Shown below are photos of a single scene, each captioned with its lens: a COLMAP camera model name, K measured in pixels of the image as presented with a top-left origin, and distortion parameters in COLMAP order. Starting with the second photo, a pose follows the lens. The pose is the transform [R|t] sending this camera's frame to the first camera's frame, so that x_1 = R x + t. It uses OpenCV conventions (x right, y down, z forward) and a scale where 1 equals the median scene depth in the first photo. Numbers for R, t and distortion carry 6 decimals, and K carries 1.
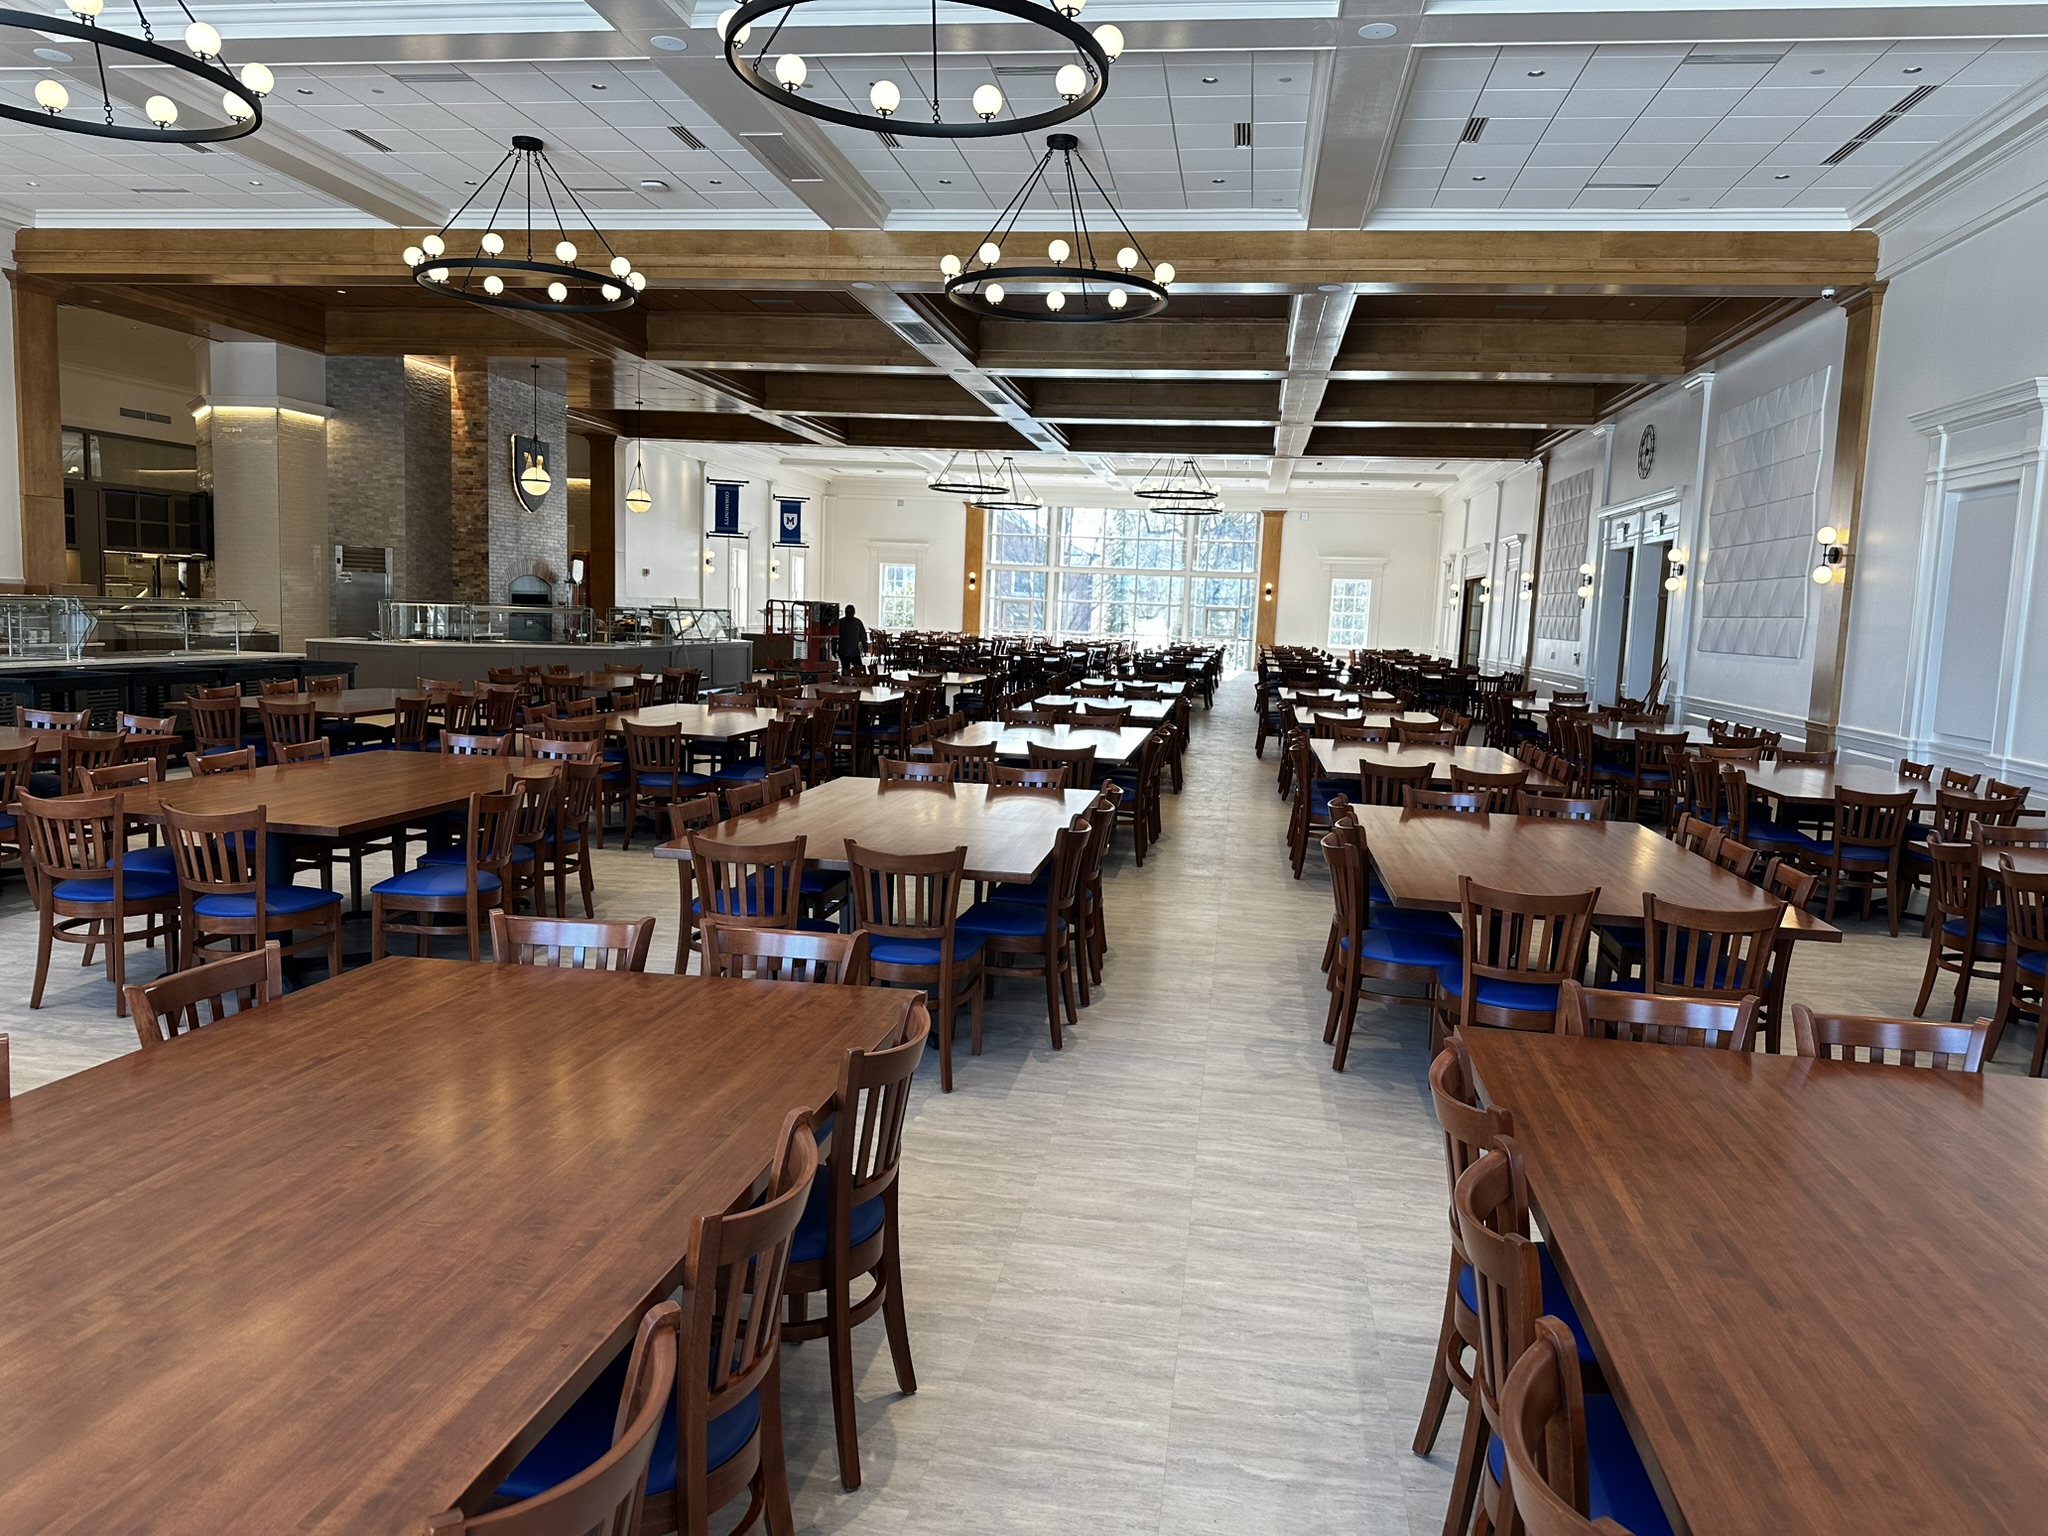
lens RADIAL K [[1448.8, 0, 1018.6], [0, 1448.8, 772.0], [0, 0, 1]] dist [0.005186, -0.004537]
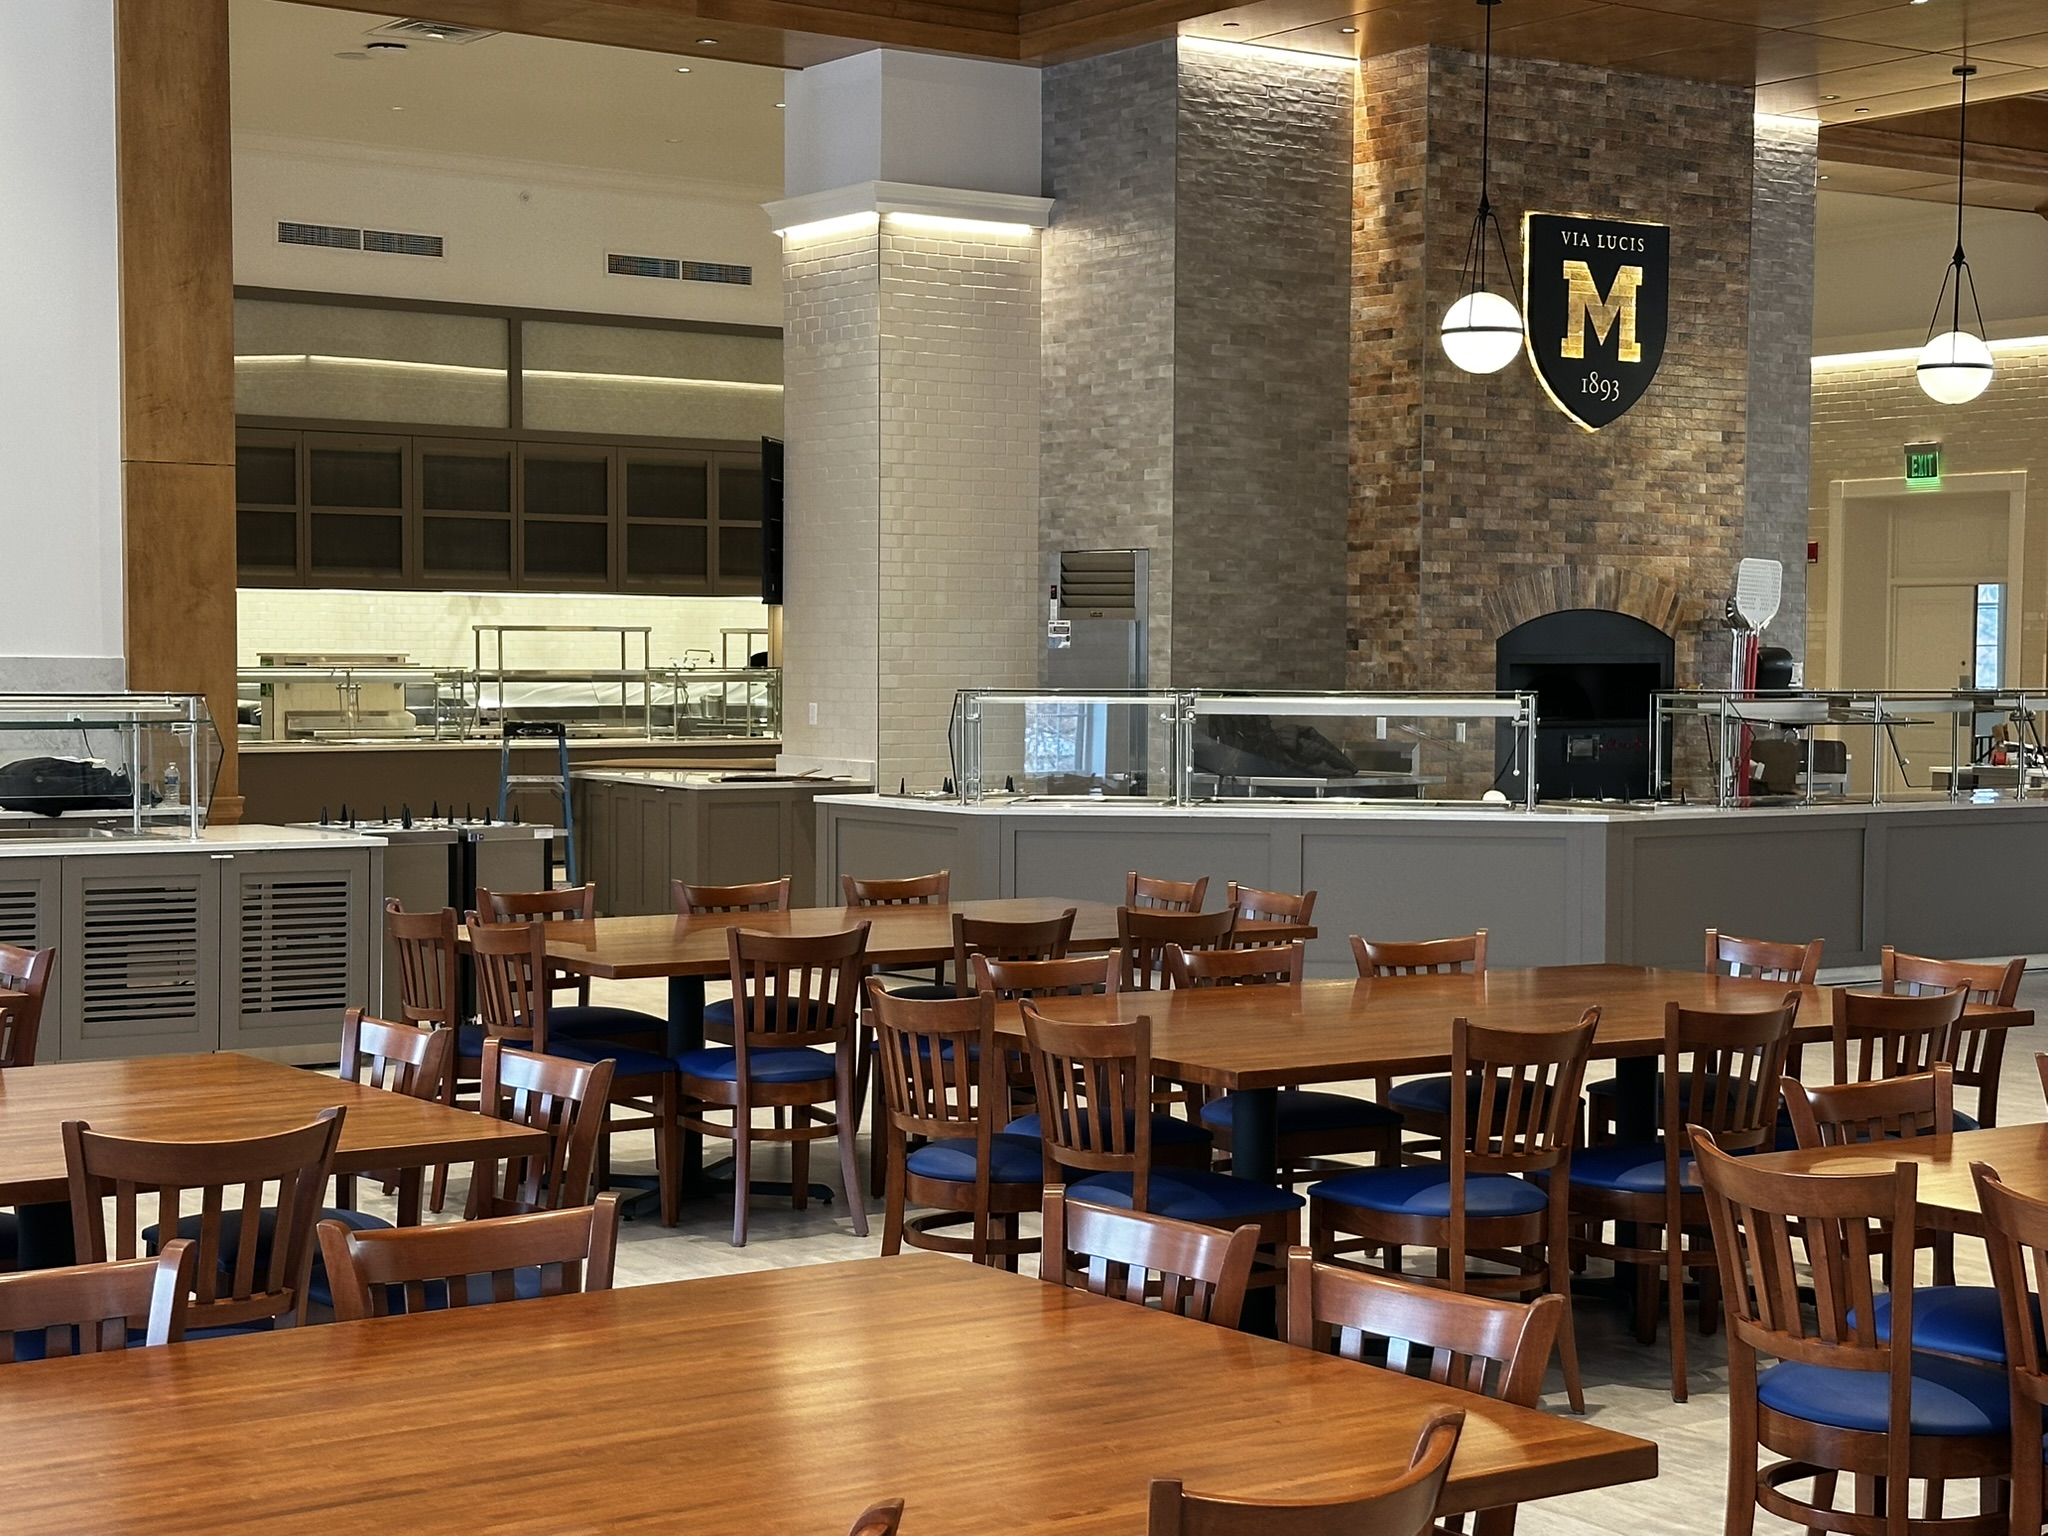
lens RADIAL K [[3280.9, 0, 1016.8], [0, 3280.9, 759.0], [0, 0, 1]] dist [0.131508, 0.000000]
pose [[0.704246, -0.008722, -0.709902, 0.141465], [-0.061918, 0.995360, -0.073654, -0.037405], [0.707251, 0.095826, 0.700438, 0.392690]]
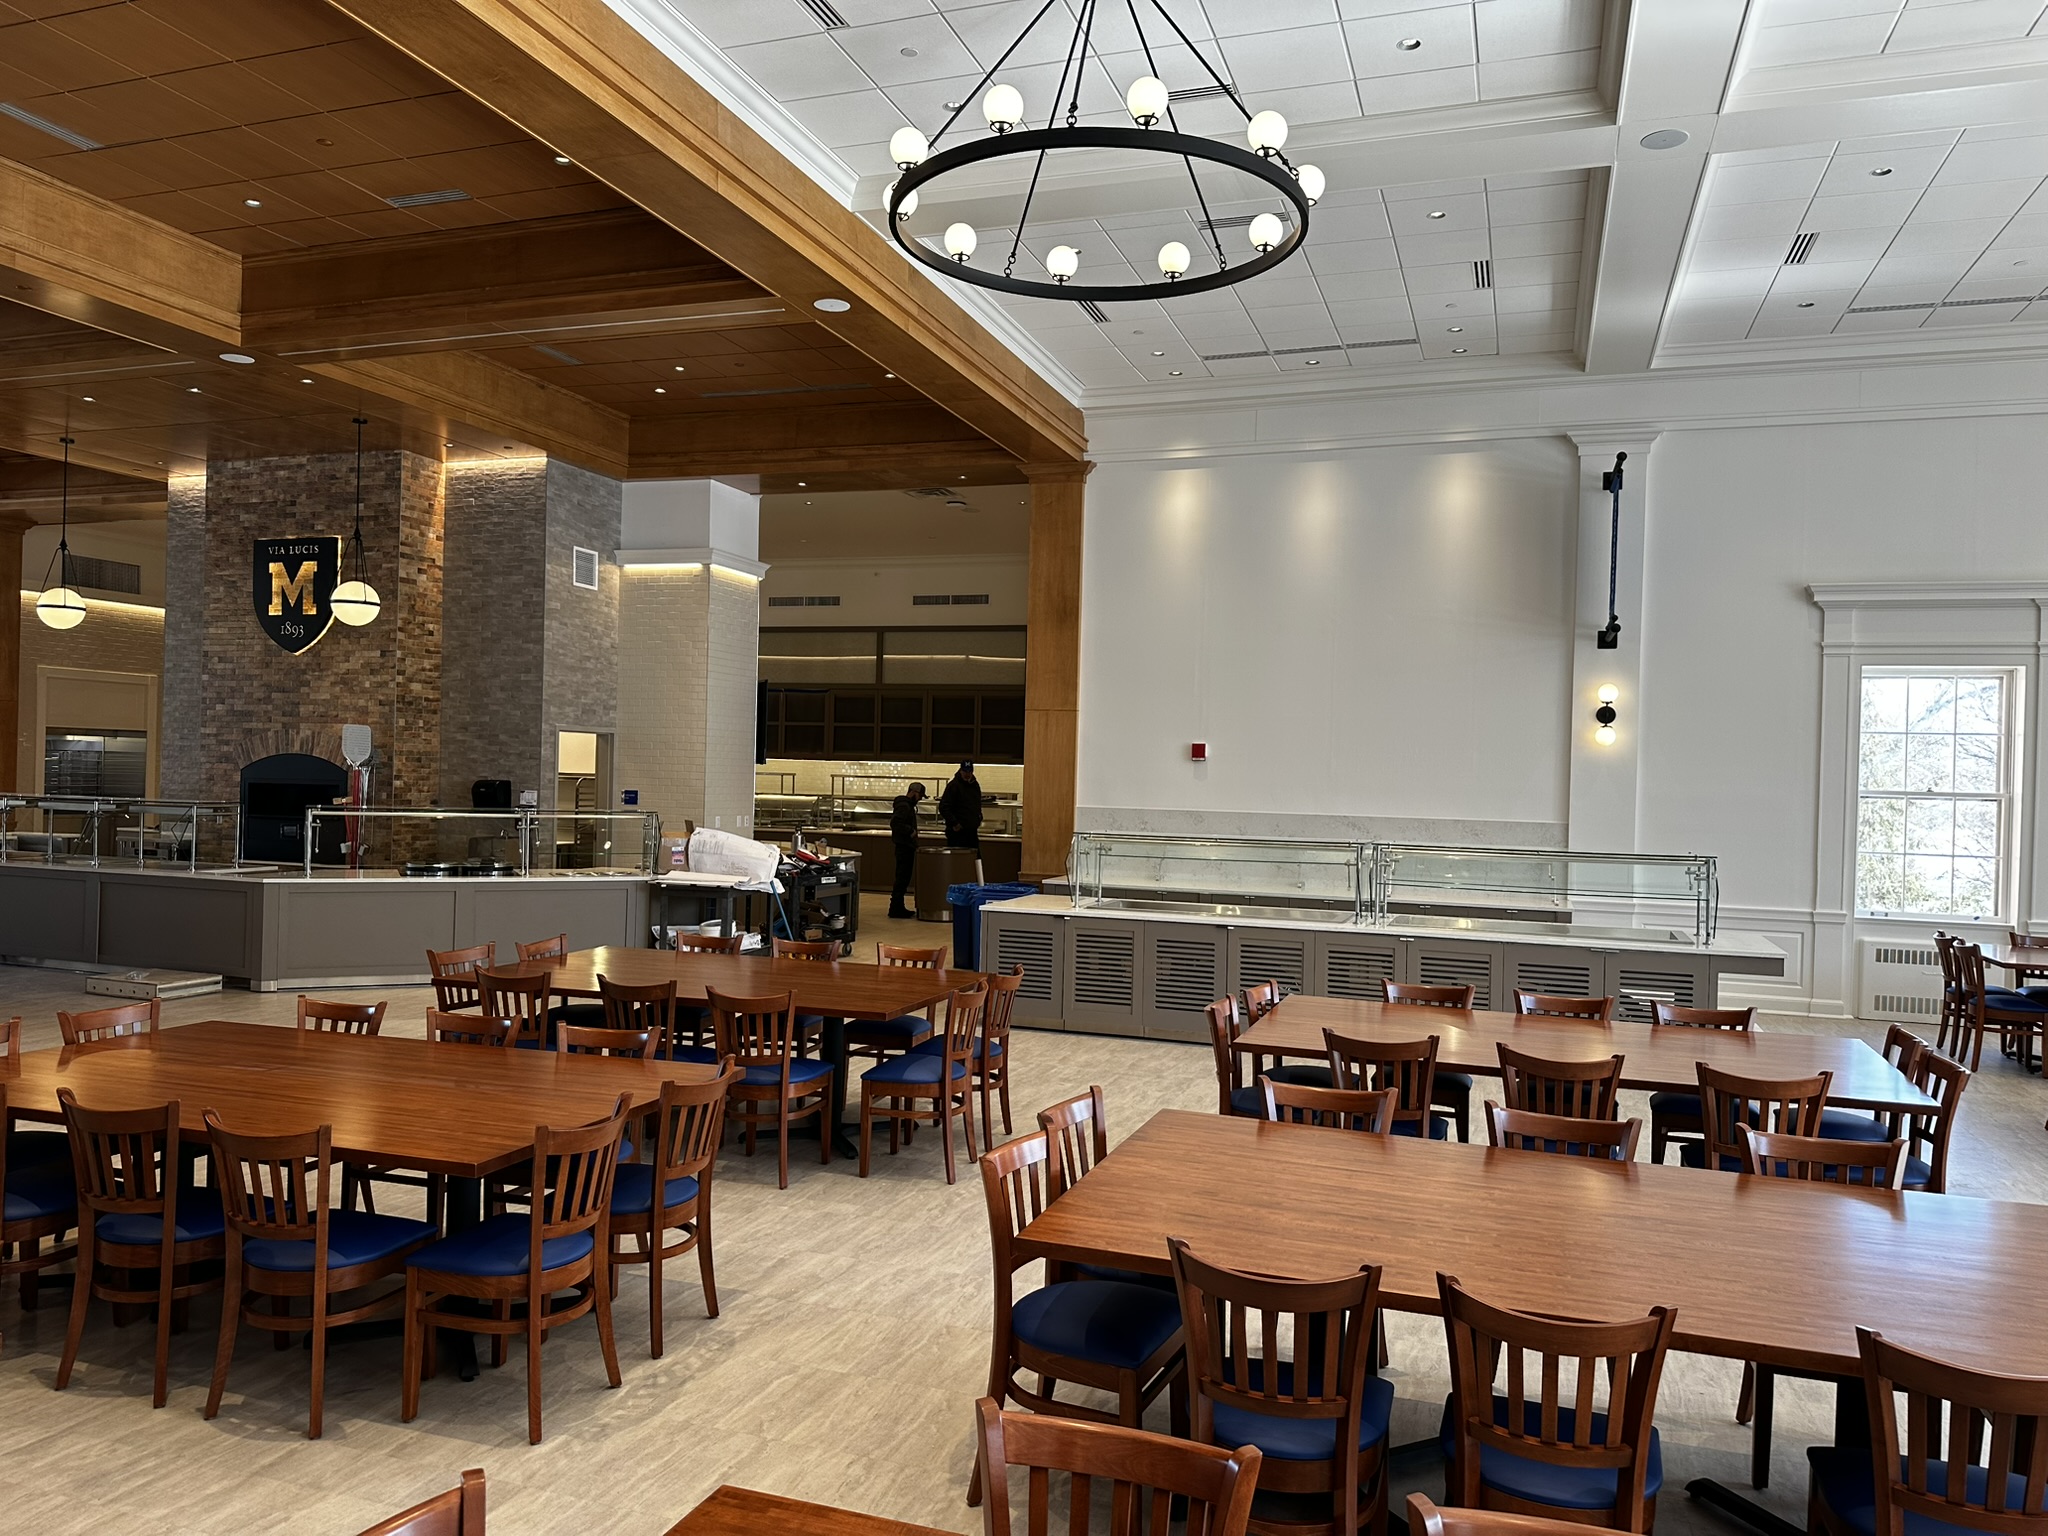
lens RADIAL K [[1448.8, 0, 1028.4], [0, 1448.8, 763.4], [0, 0, 1]] dist [0.005186, -0.004537]
pose [[-0.168544, -0.053581, -0.984237, 0.205006], [-0.148672, 0.988480, -0.028353, -0.123462], [0.974418, 0.141550, -0.174568, 1.109851]]
